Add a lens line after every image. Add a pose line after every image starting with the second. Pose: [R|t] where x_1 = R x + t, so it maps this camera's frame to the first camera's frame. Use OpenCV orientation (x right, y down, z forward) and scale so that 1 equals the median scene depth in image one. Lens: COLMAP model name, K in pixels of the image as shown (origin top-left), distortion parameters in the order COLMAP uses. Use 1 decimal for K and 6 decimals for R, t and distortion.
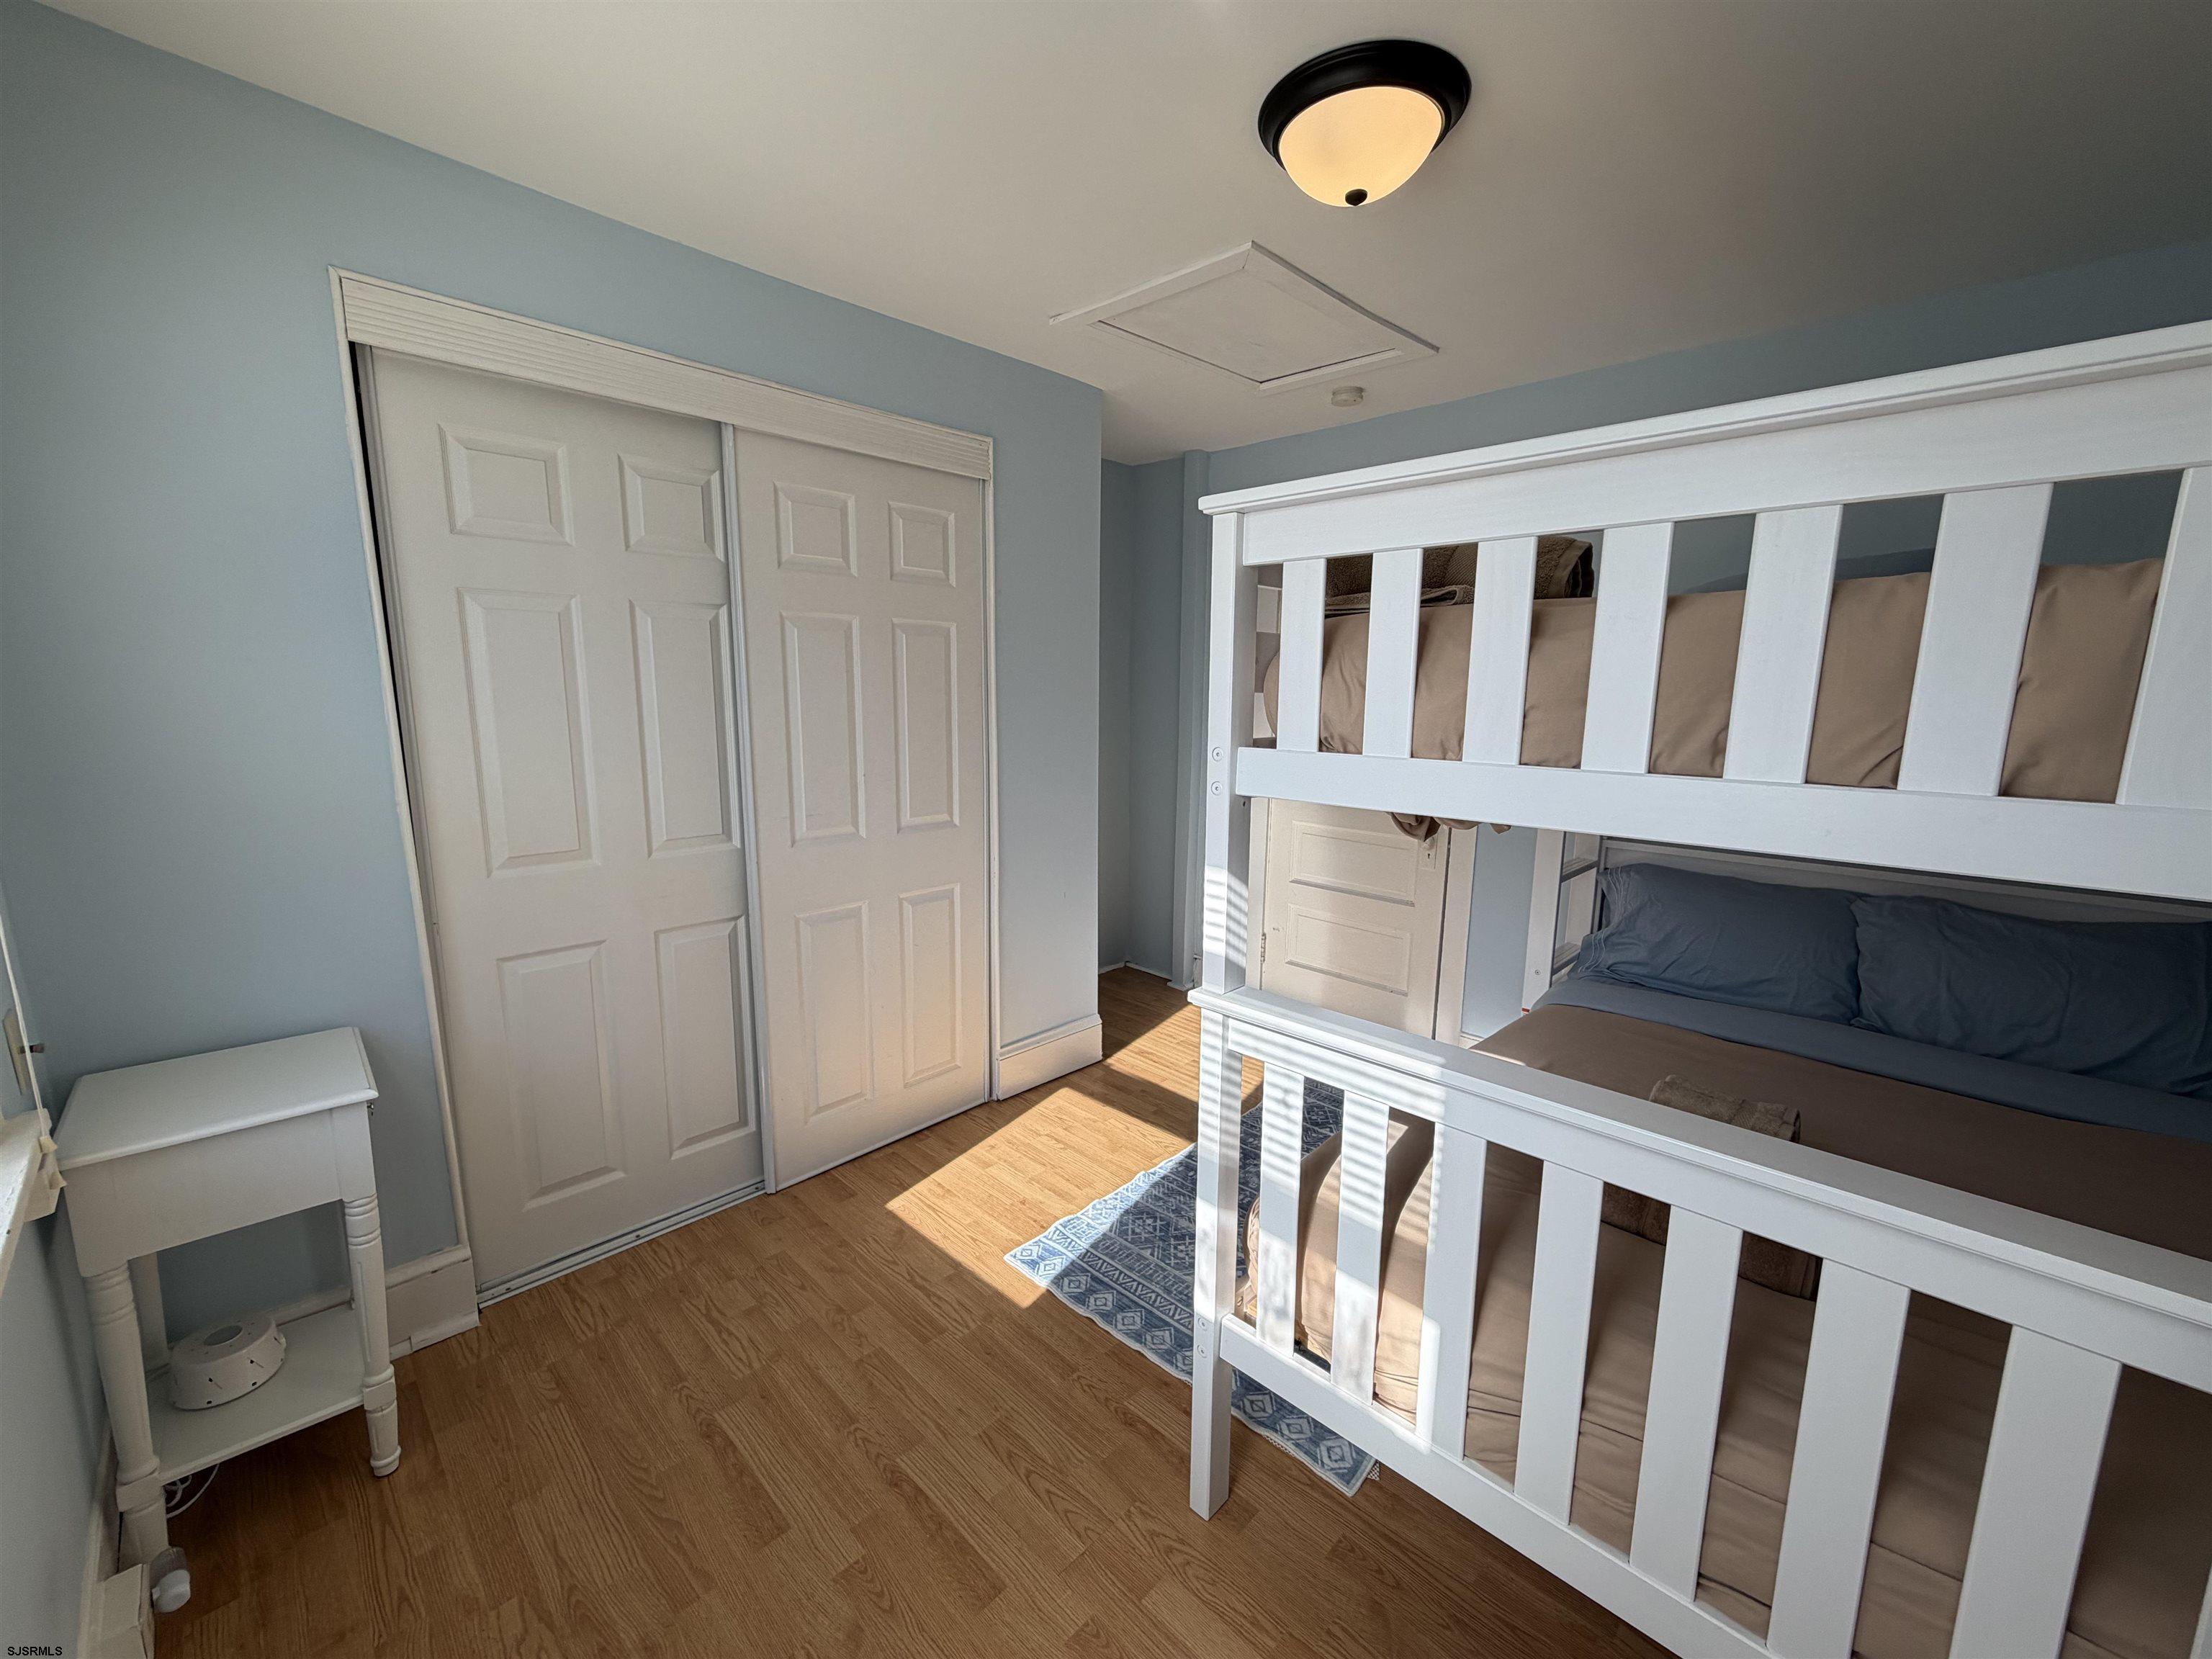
lens RADIAL K [[882.3, 0, 1091.3], [0, 882.3, 829.5], [0, 0, 1]] dist [-0.000338, 0.000003]
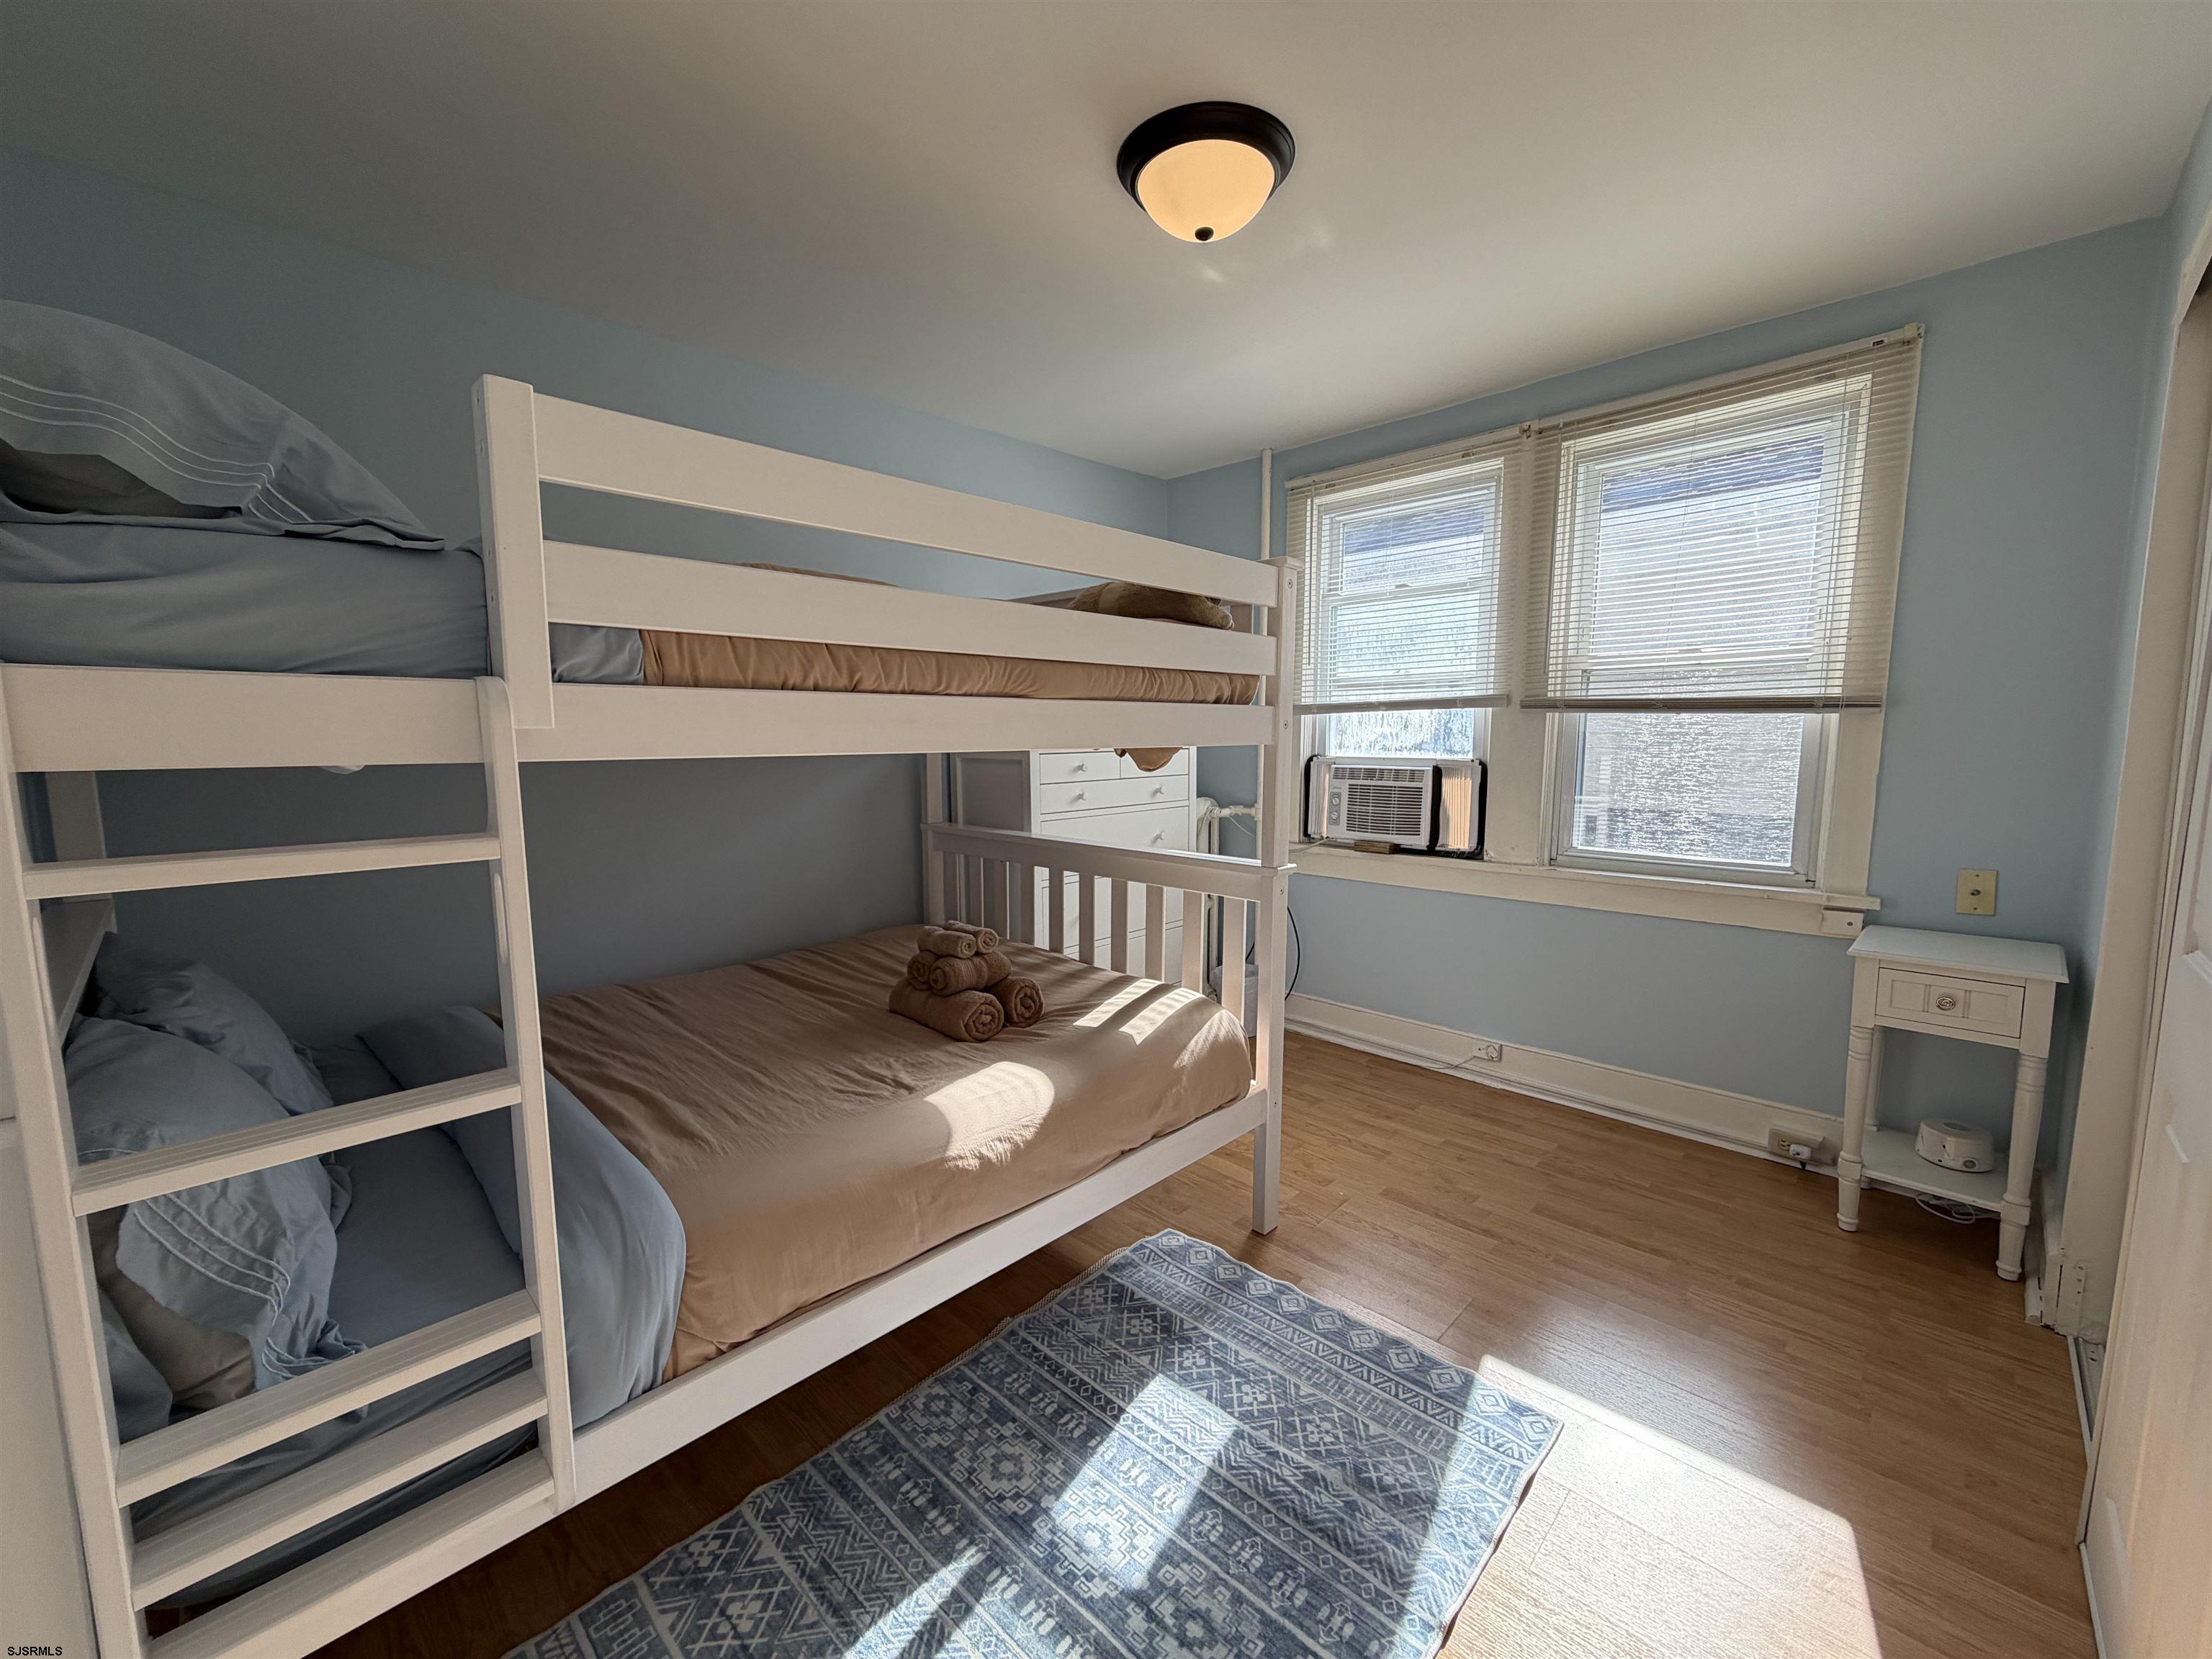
lens RADIAL K [[882.3, 0, 1105.5], [0, 882.3, 831.5], [0, 0, 1]] dist [-0.000338, 0.000003]
pose [[-0.999928, -0.004886, -0.010950, 0.299716], [-0.007721, 0.961057, 0.276241, -0.193901], [0.009174, 0.276306, -0.961026, 1.589081]]
